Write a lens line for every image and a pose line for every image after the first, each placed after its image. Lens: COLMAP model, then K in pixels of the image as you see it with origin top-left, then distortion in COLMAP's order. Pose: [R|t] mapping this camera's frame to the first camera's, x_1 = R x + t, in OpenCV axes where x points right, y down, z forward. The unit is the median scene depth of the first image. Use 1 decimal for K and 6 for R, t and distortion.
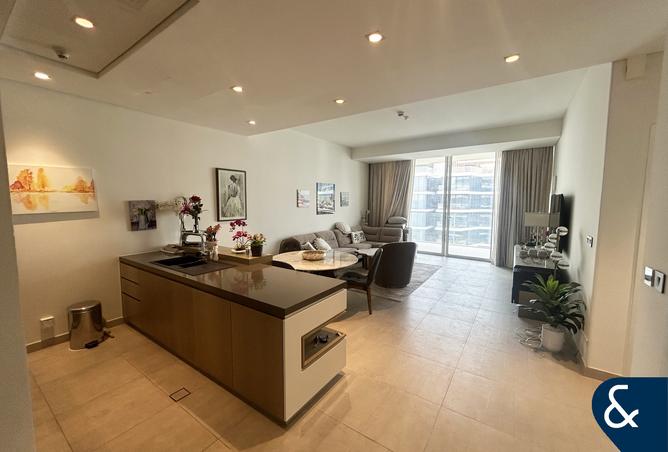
lens RADIAL K [[269.6, 0, 333.8], [0, 269.6, 224.5], [0, 0, 1]] dist [0.000356, 0.000325]
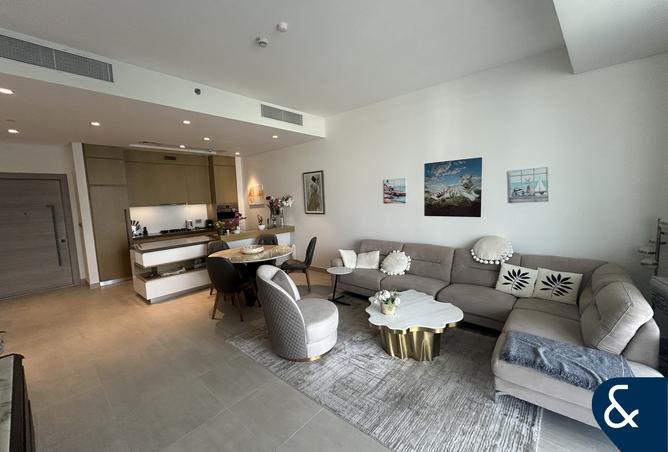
lens RADIAL K [[269.6, 0, 334.1], [0, 269.6, 224.0], [0, 0, 1]] dist [0.000356, 0.000325]
pose [[-0.110350, 0.101049, -0.988743, 0.790756], [-0.052930, 0.992809, 0.107372, -0.101803], [0.992482, 0.064183, -0.104208, 1.186015]]
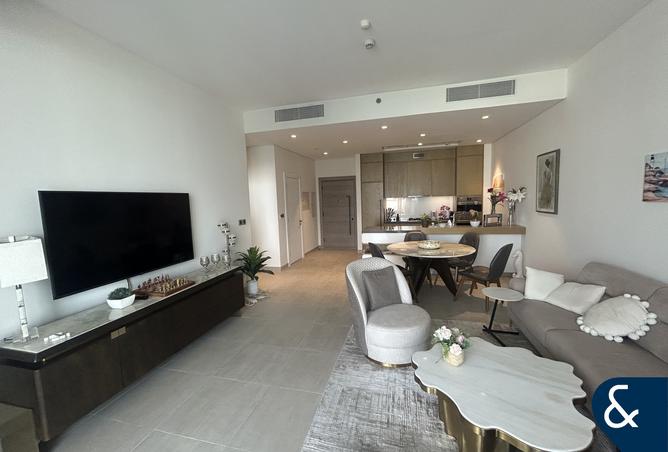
lens RADIAL K [[269.6, 0, 335.1], [0, 269.6, 223.6], [0, 0, 1]] dist [0.000356, 0.000325]
pose [[-0.937492, 0.061966, -0.342447, 0.521979], [0.000656, 0.984333, 0.176320, -0.128197], [0.348008, 0.165074, -0.922844, 1.518981]]
